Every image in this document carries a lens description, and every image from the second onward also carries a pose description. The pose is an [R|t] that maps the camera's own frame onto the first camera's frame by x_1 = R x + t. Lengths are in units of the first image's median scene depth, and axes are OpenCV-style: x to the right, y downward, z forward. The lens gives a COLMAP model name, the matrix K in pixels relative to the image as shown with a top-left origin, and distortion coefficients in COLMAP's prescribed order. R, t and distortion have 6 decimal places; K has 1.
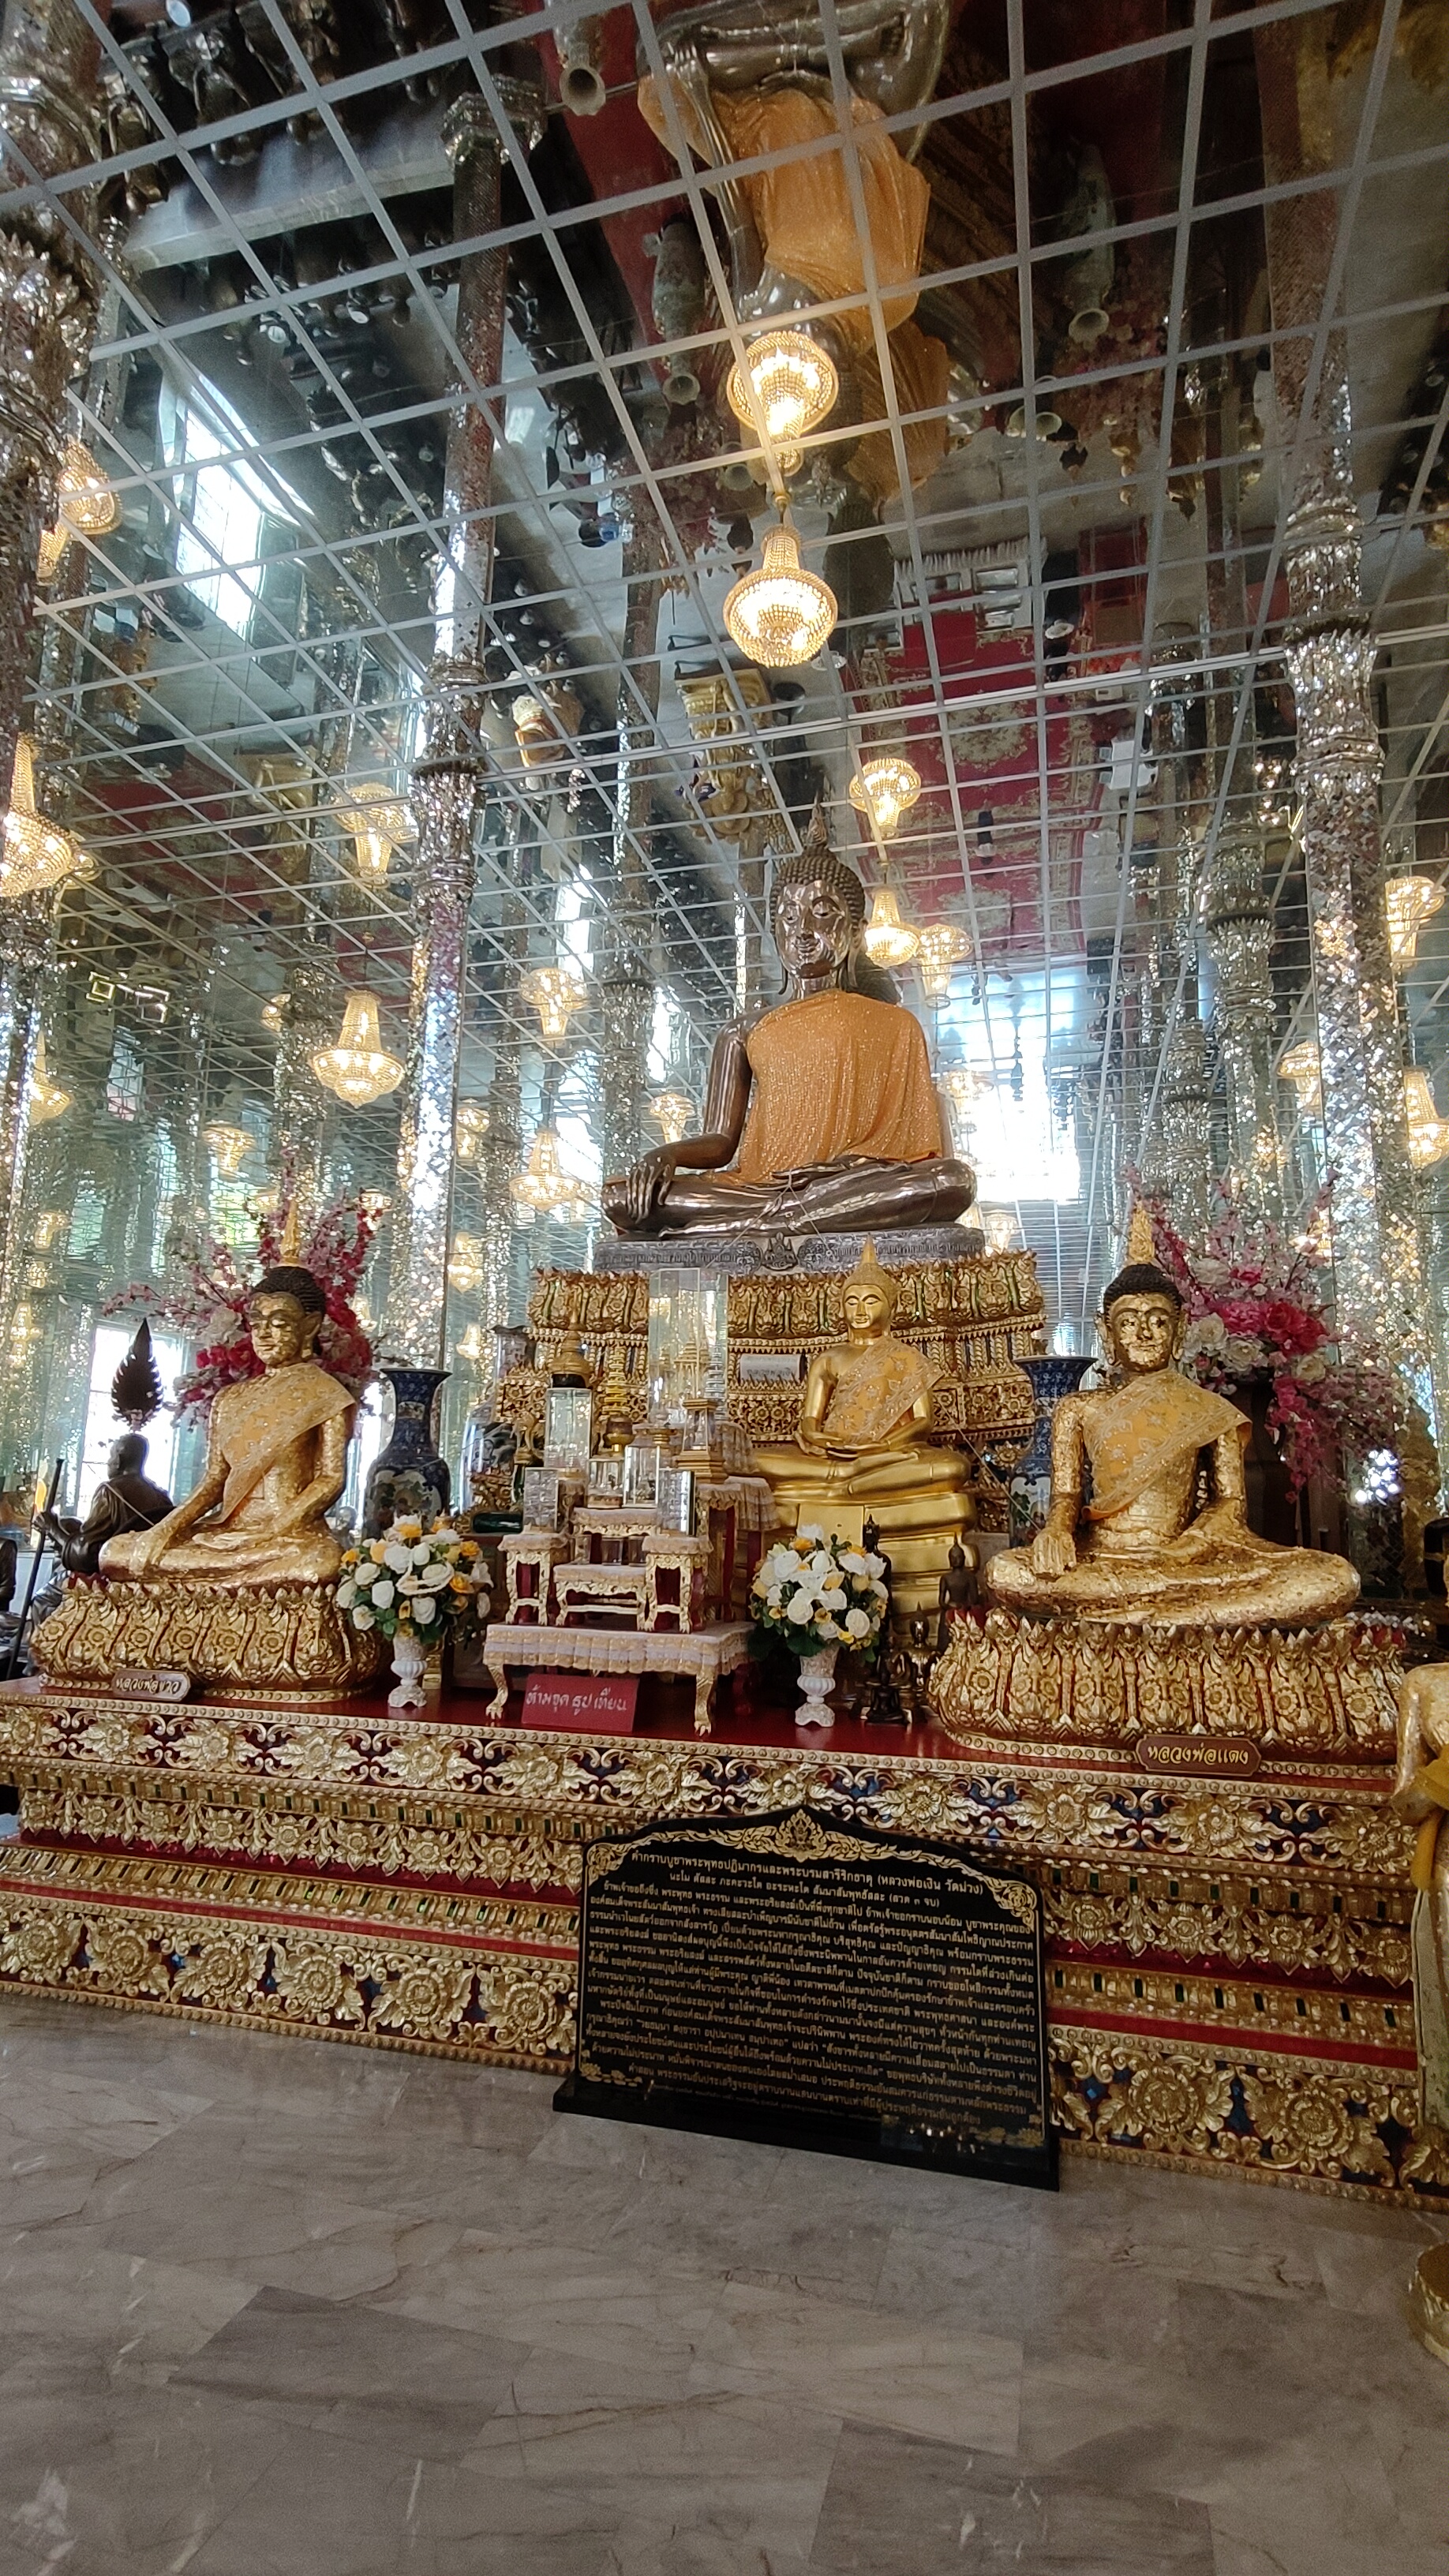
lens RADIAL K [[1201.3, 0, 724.5], [0, 1201.3, 1288.0], [0, 0, 1]] dist [0.004094, 0.000249]
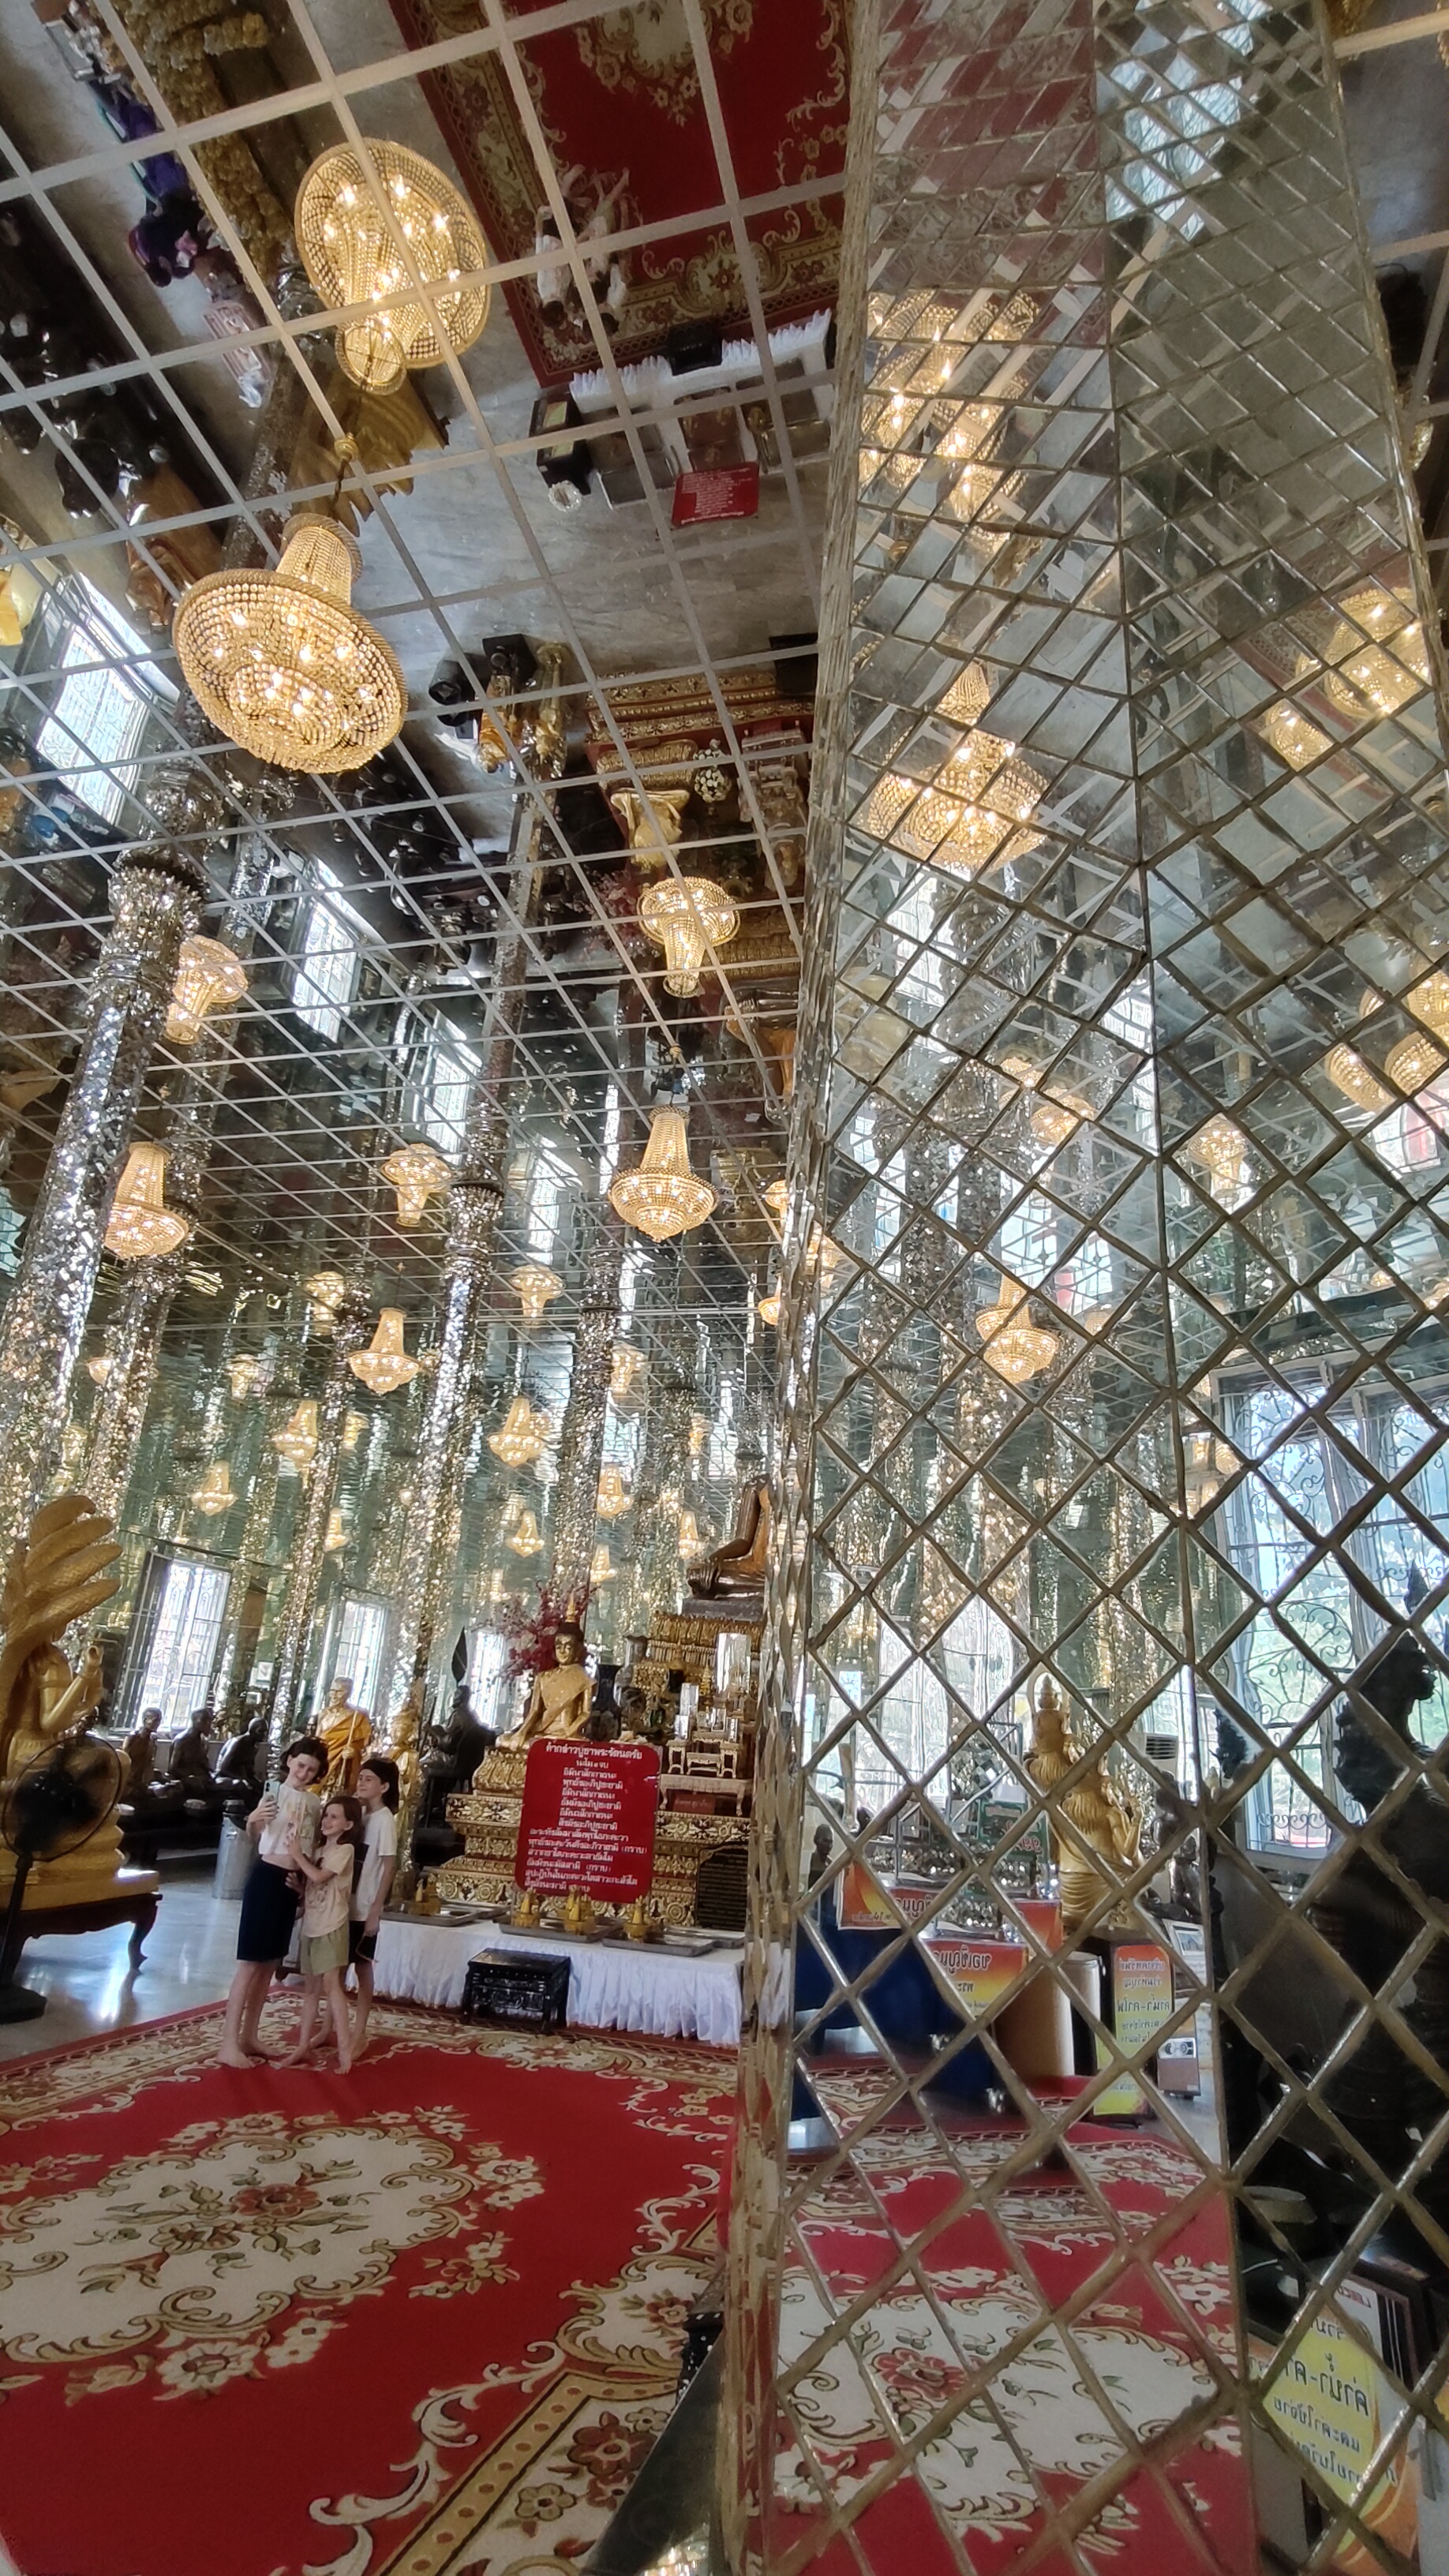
lens RADIAL K [[1201.3, 0, 724.5], [0, 1201.3, 1288.0], [0, 0, 1]] dist [0.004094, 0.000249]
pose [[0.998782, 0.048941, 0.006313, -0.133024], [-0.047022, 0.982710, -0.179083, -0.349183], [-0.014968, 0.178568, 0.983814, -2.036445]]
